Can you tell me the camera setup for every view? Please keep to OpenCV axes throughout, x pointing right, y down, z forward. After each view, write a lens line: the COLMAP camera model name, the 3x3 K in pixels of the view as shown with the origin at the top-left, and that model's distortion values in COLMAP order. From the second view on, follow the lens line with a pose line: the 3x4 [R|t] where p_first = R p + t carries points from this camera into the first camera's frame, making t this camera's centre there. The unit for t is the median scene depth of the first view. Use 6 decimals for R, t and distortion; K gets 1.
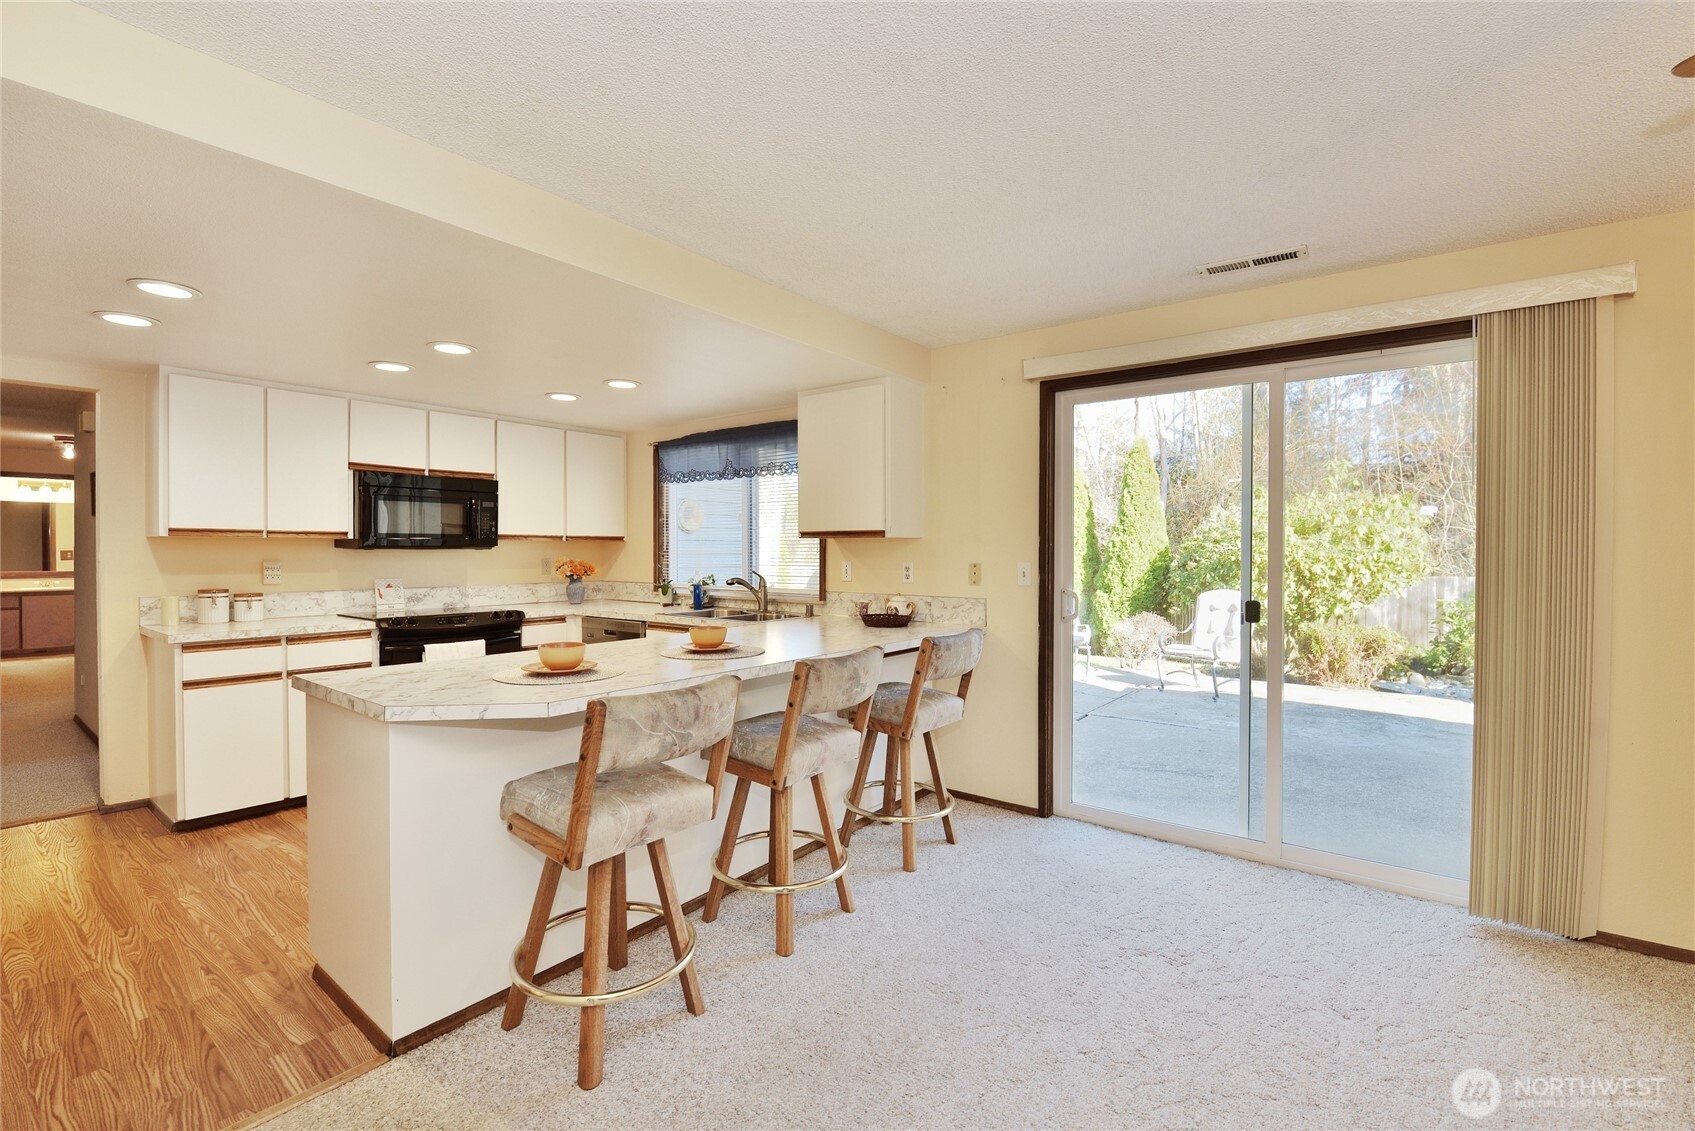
lens RADIAL K [[734.8, 0, 848.4], [0, 734.8, 558.1], [0, 0, 1]] dist [-0.010810, -0.004862]
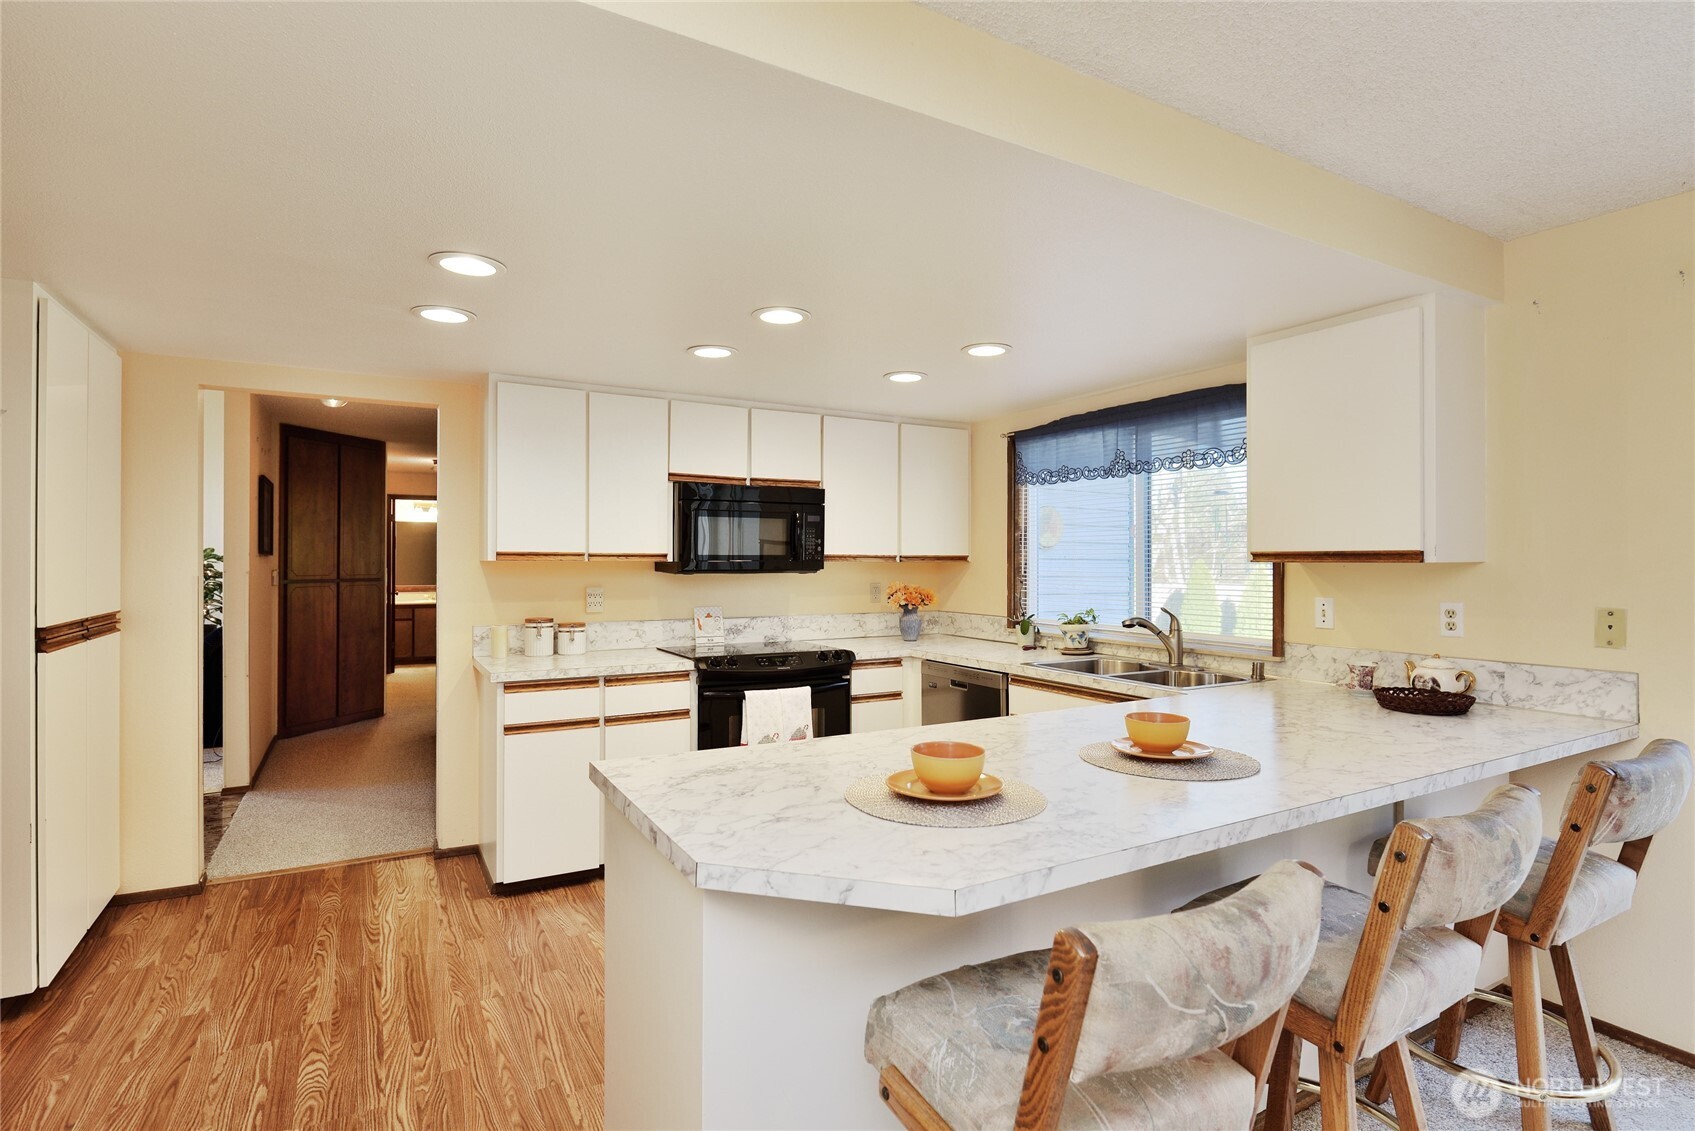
lens RADIAL K [[833.5, 0, 845.1], [0, 833.5, 564.6], [0, 0, 1]] dist [0.004413, -0.000088]
pose [[0.920902, 0.002661, -0.389784, -0.122971], [-0.005836, 0.999959, -0.006962, -0.019862], [0.389750, 0.008686, 0.920880, 0.199287]]
